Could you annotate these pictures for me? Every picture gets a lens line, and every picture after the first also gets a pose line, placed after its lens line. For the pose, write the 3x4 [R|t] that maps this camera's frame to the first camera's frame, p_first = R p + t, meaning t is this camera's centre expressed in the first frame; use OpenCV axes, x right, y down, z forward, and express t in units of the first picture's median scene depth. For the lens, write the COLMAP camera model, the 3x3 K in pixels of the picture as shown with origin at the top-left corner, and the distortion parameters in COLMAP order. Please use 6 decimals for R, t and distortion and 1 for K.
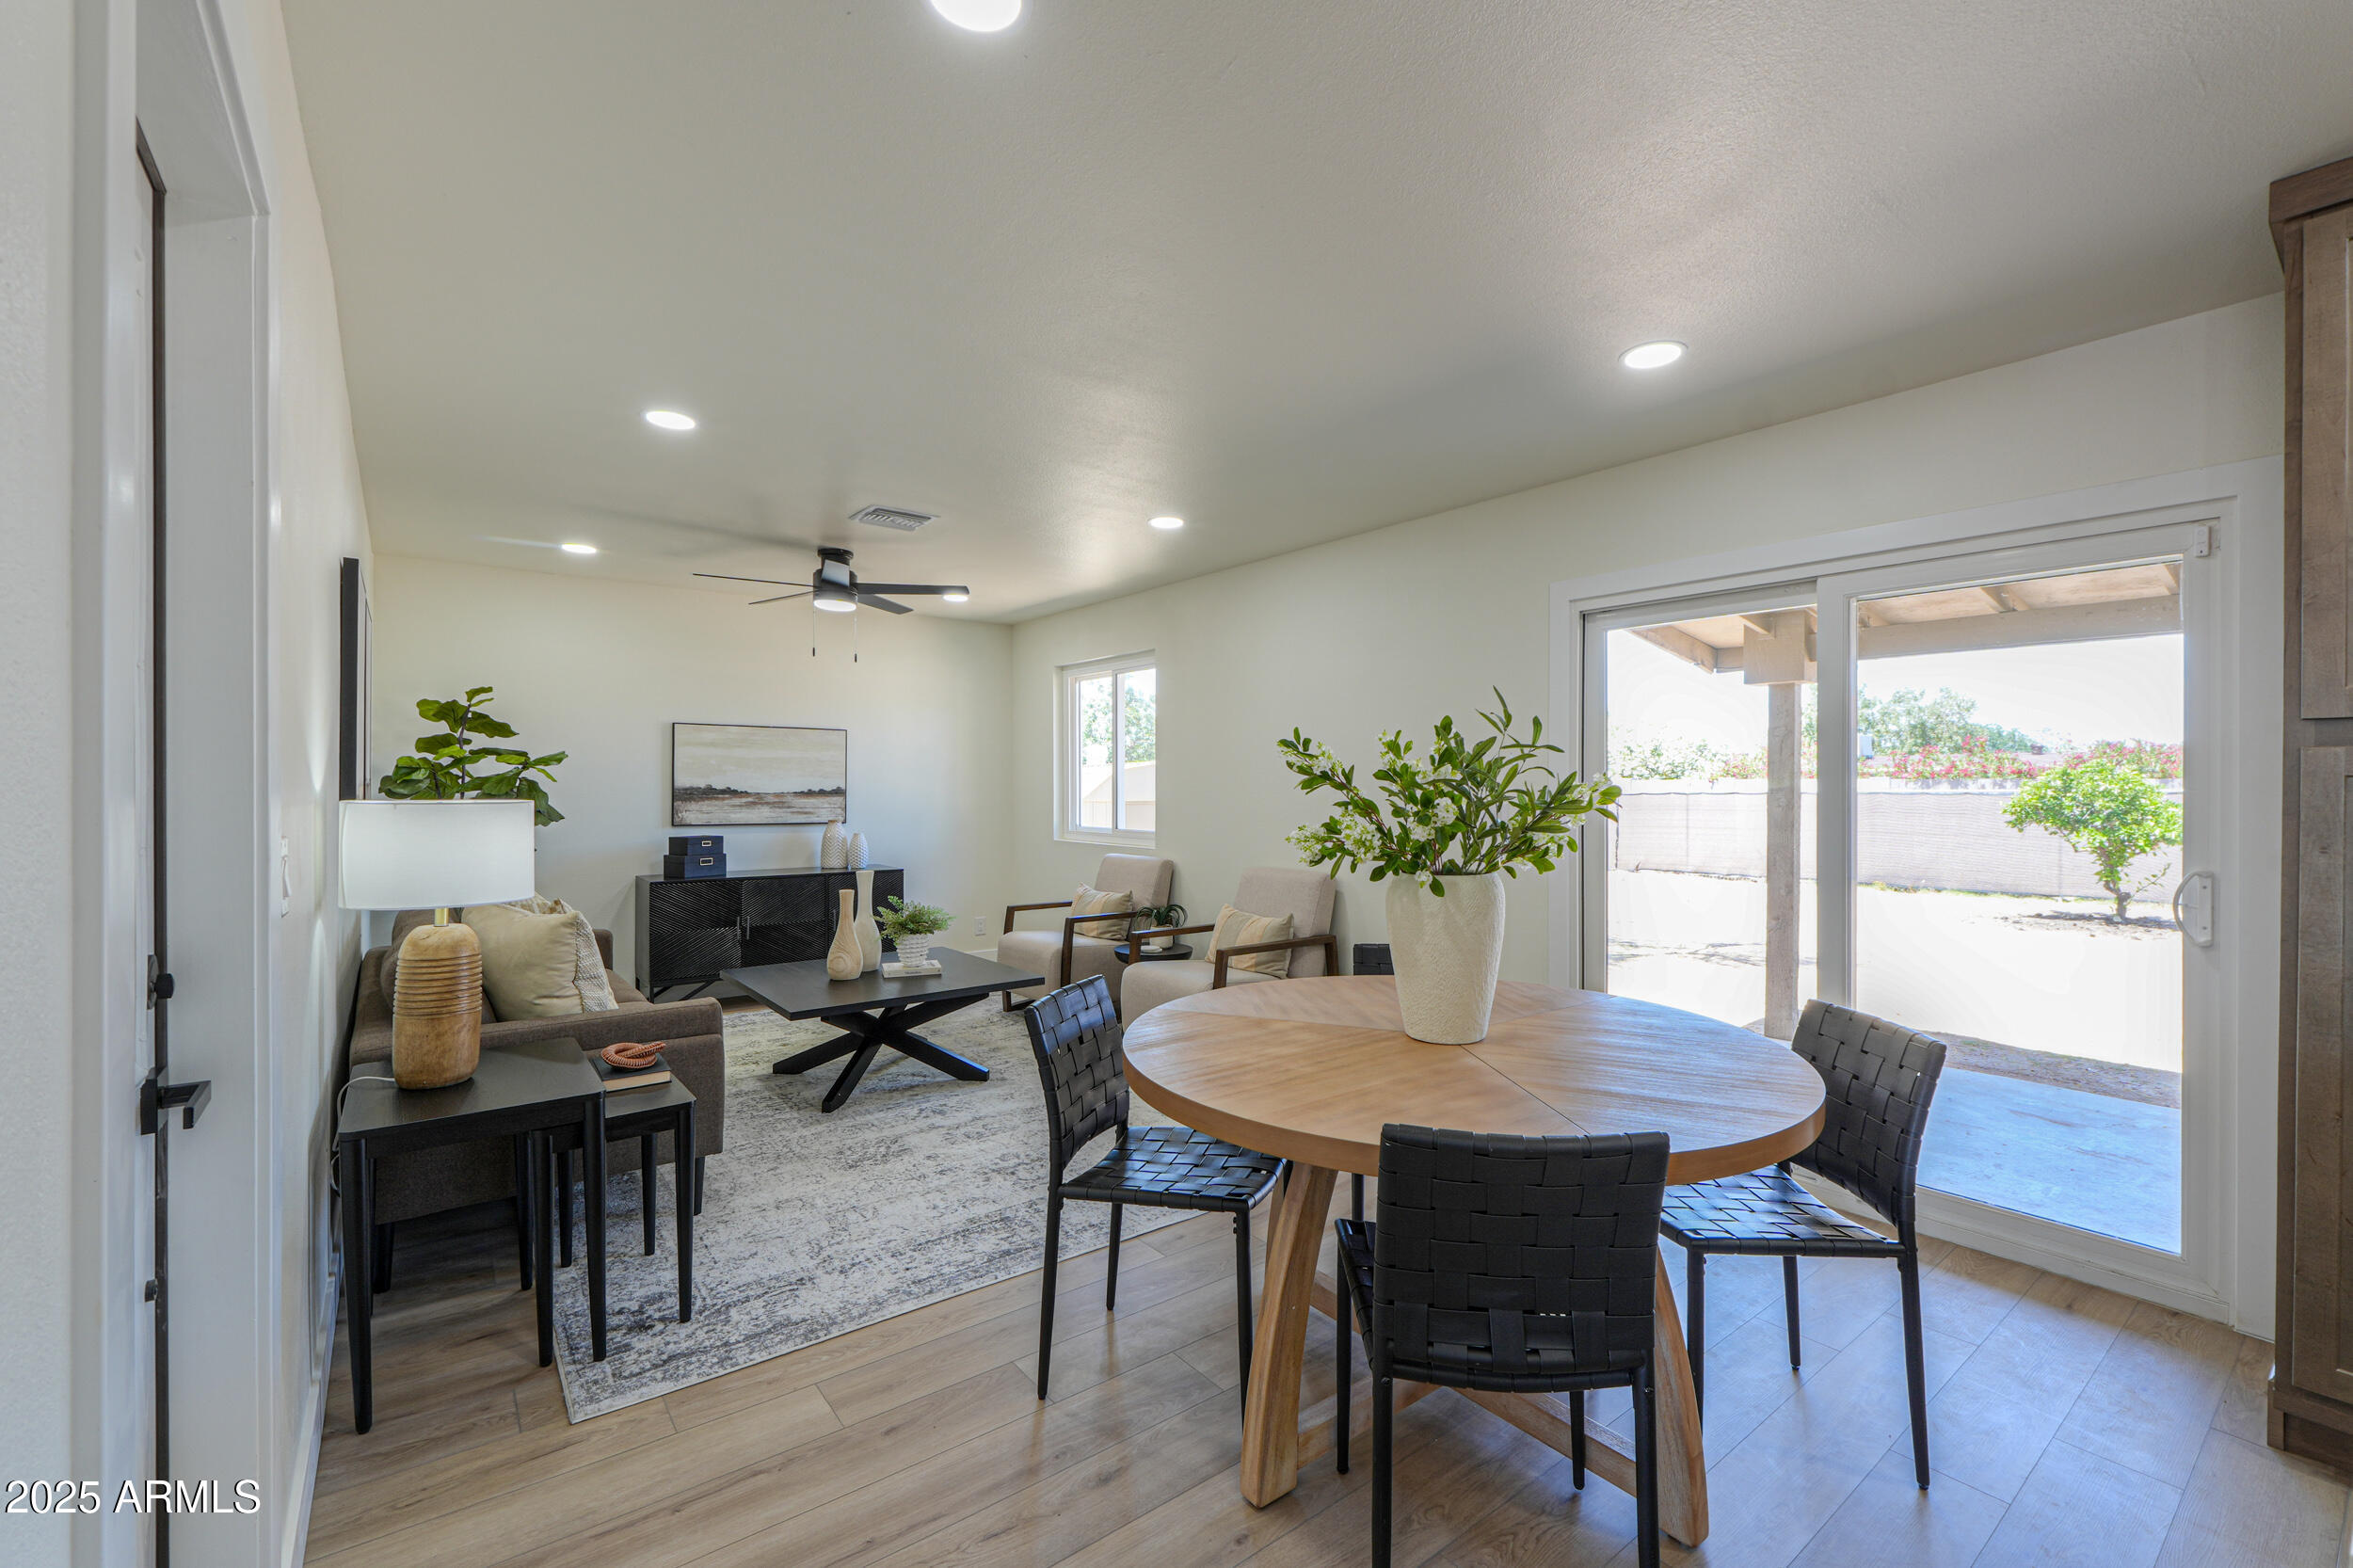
lens RADIAL K [[997.4, 0, 1188.4], [0, 997.4, 790.5], [0, 0, 1]] dist [0.000985, -0.000148]
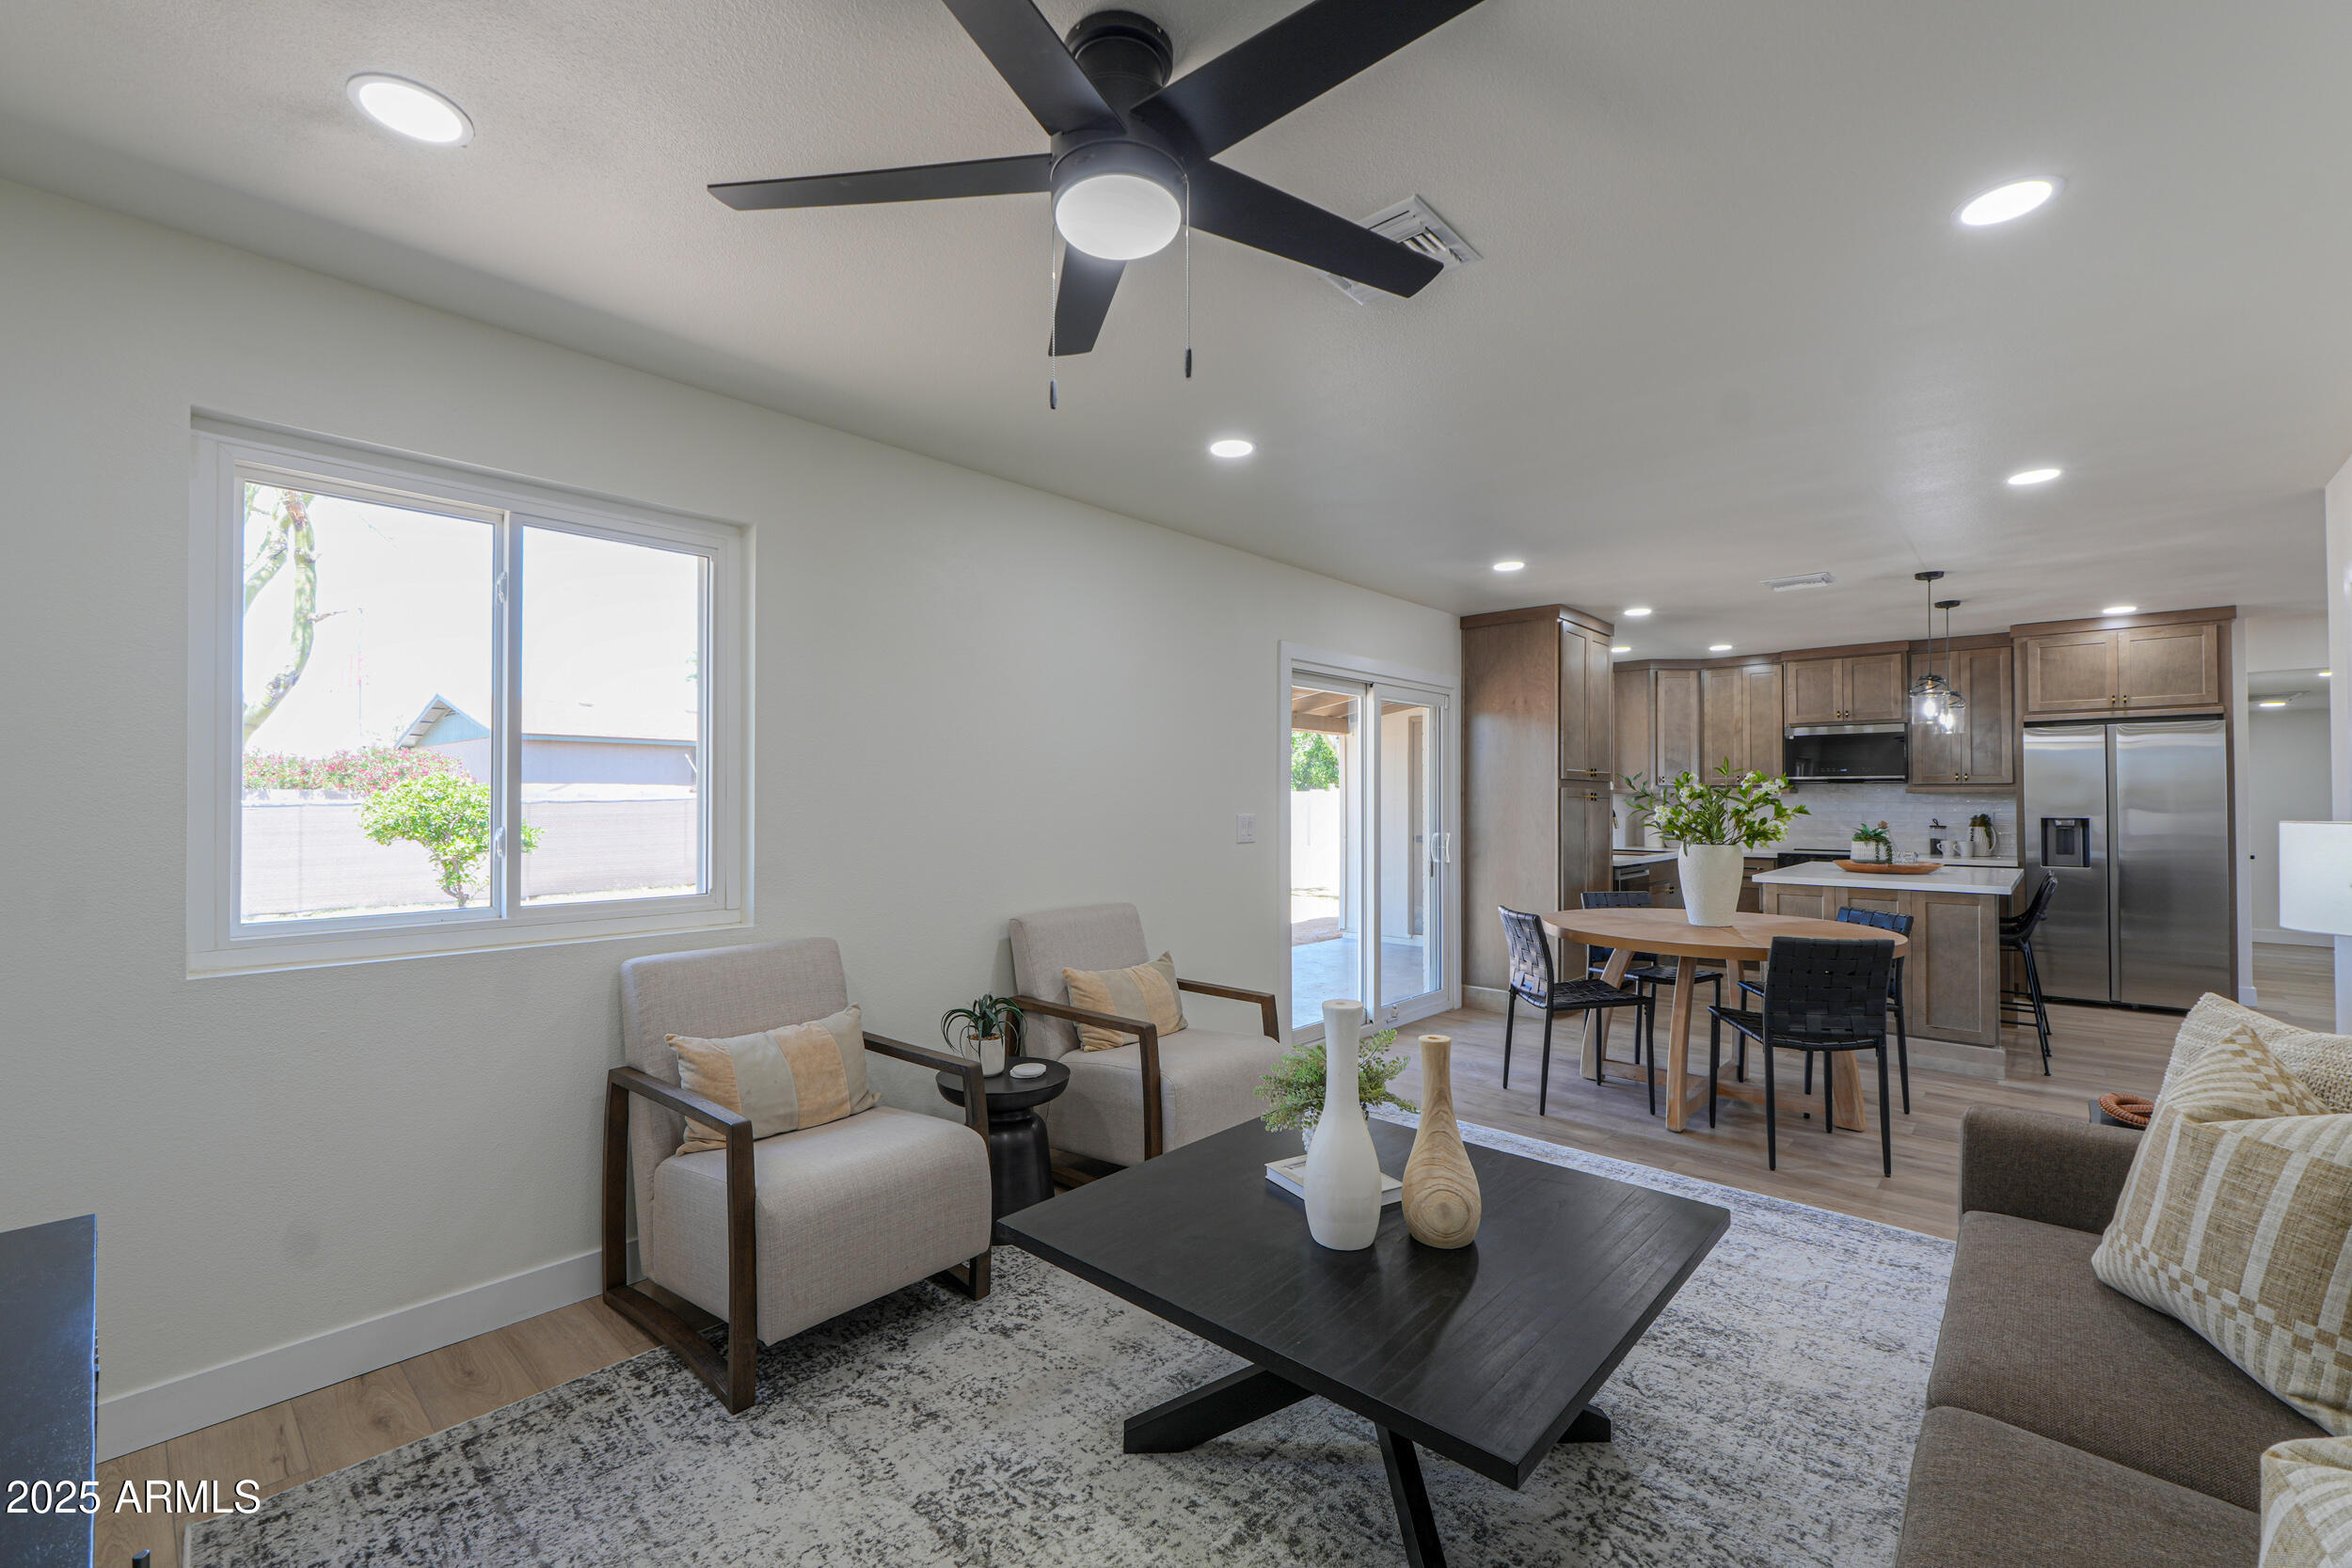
lens RADIAL K [[996.9, 0, 1187.9], [0, 996.9, 790.5], [0, 0, 1]] dist [0.000985, -0.000148]
pose [[-0.183342, 0.007278, 0.983022, -0.733390], [0.003478, 0.999971, -0.006755, -0.007337], [-0.983043, 0.002180, -0.183362, 1.137988]]
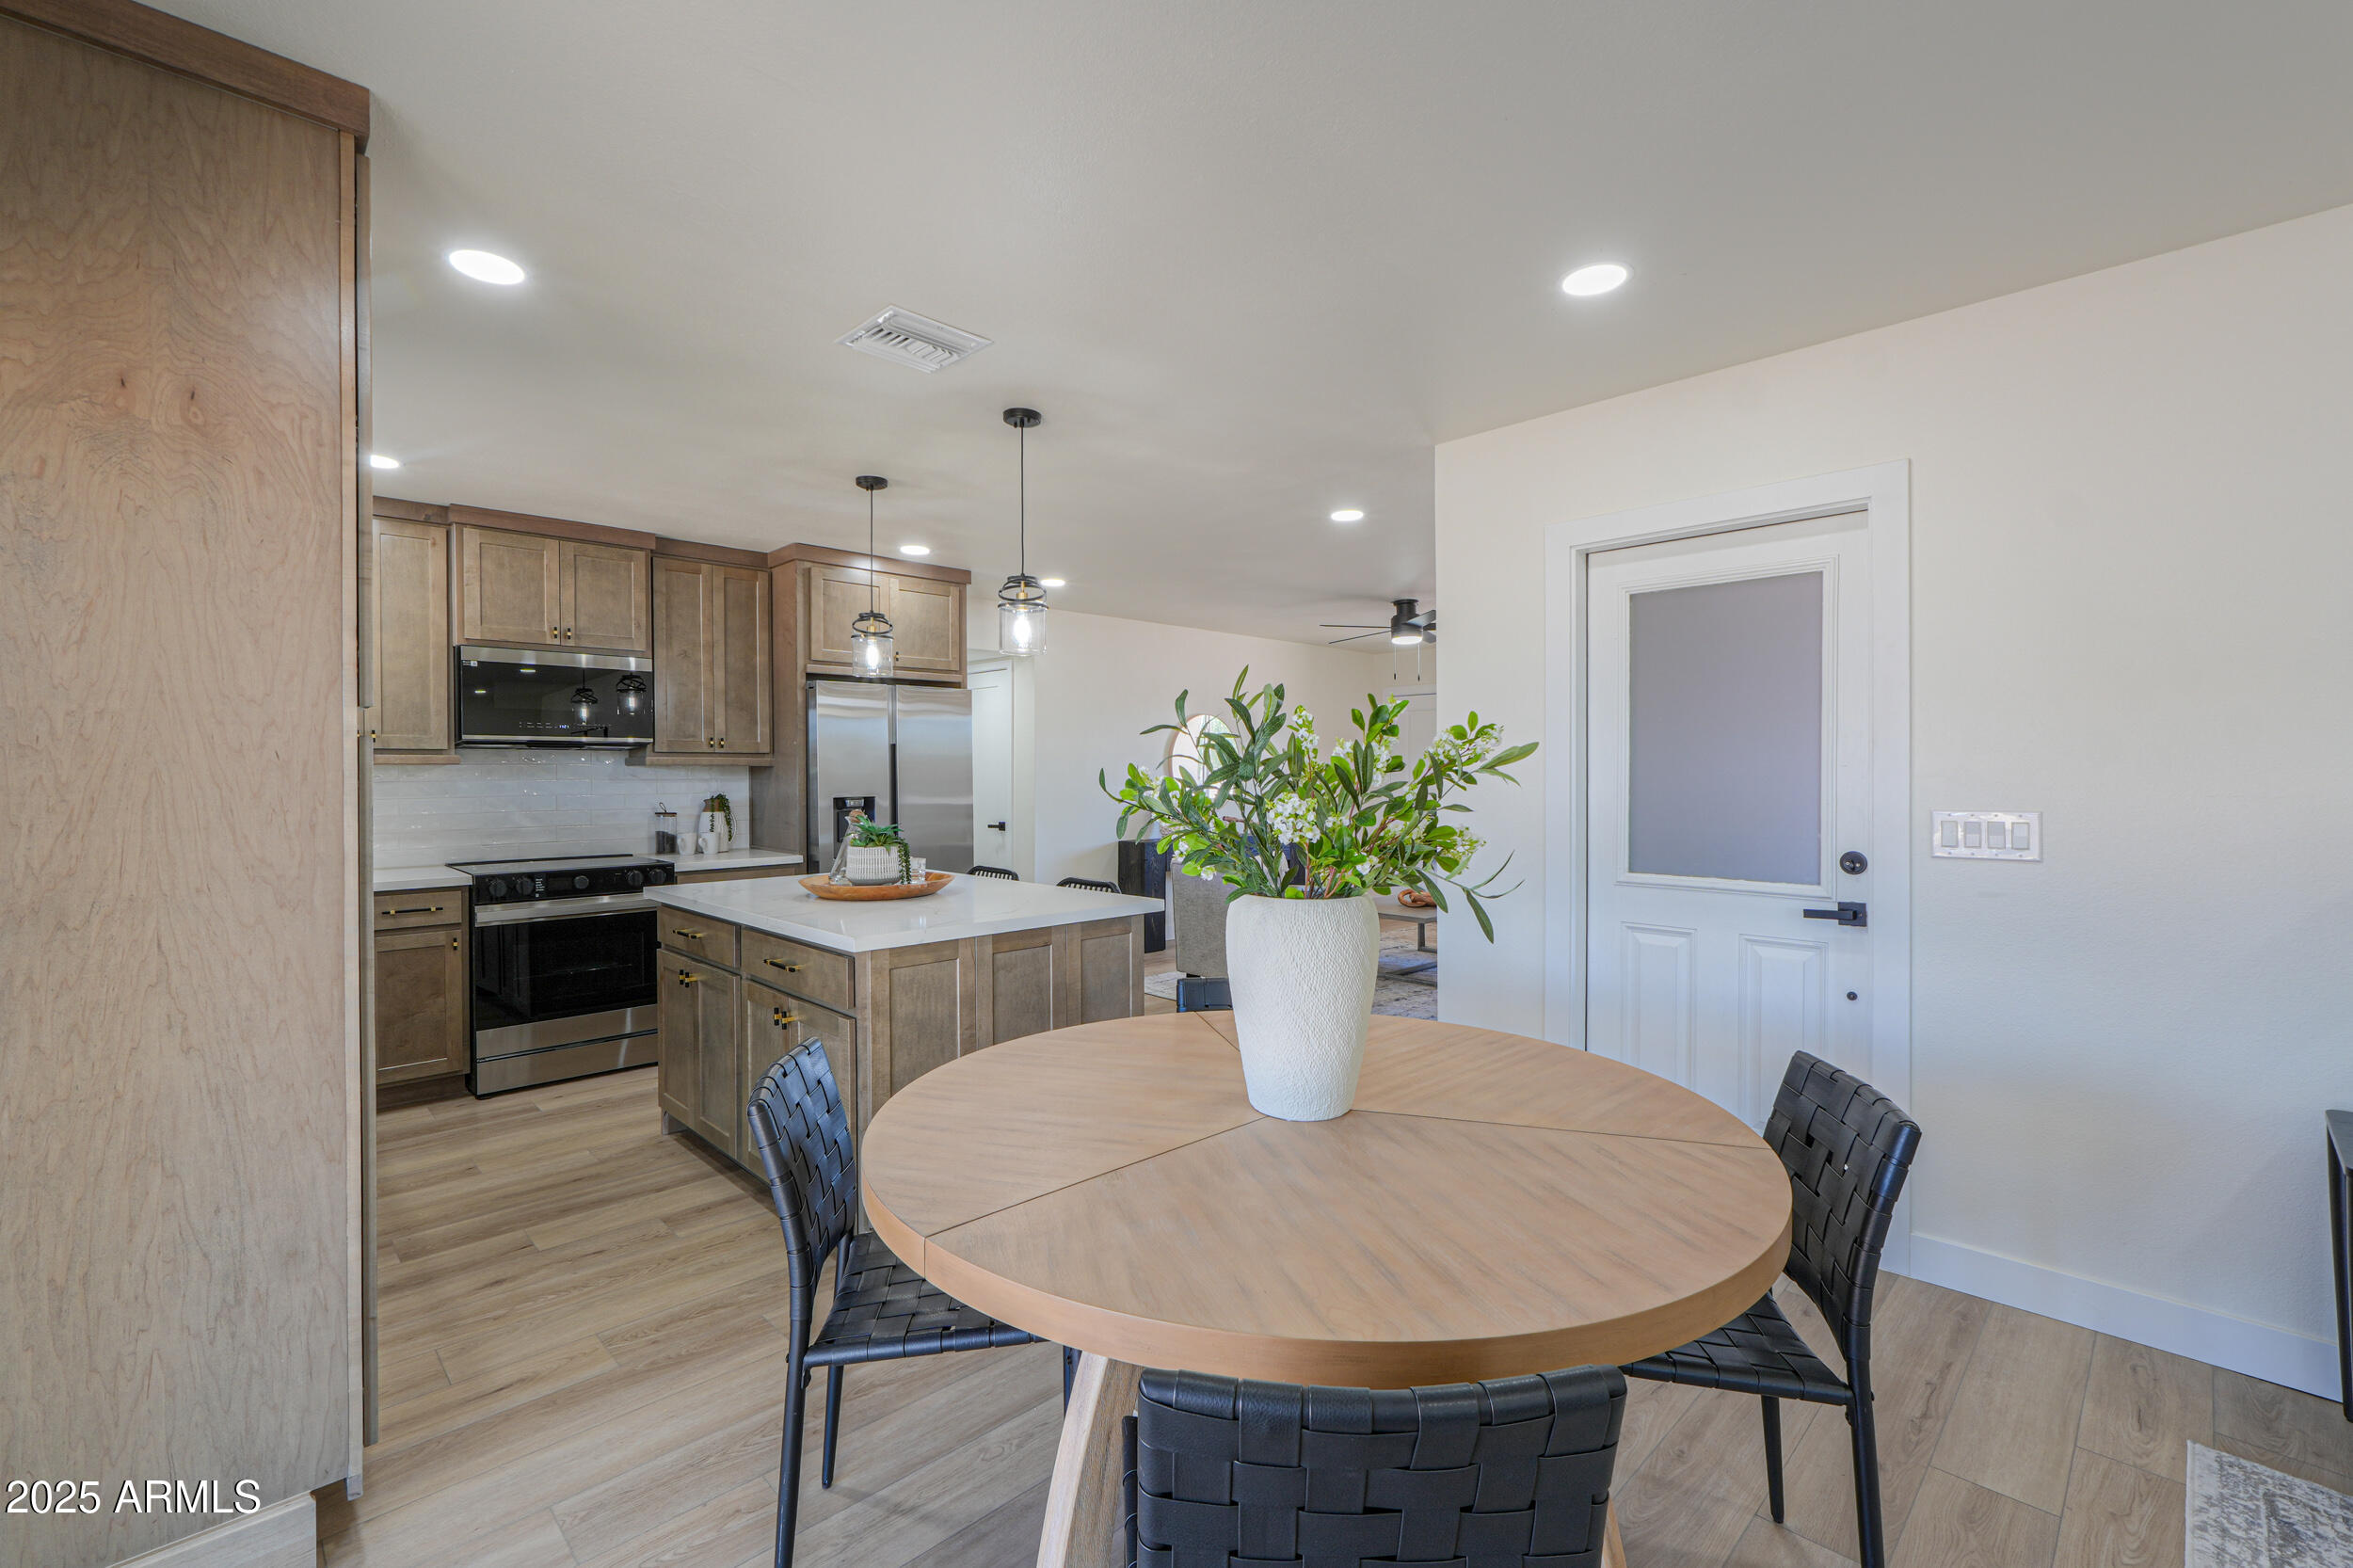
lens RADIAL K [[1003.3, 0, 1166.3], [0, 1003.3, 777.1], [0, 0, 1]] dist [-0.001531, -0.000212]
pose [[-0.994084, 0.003066, -0.108567, 0.205916], [0.002008, 0.999950, 0.009846, -0.006375], [0.108592, 0.009570, -0.994040, 0.827249]]
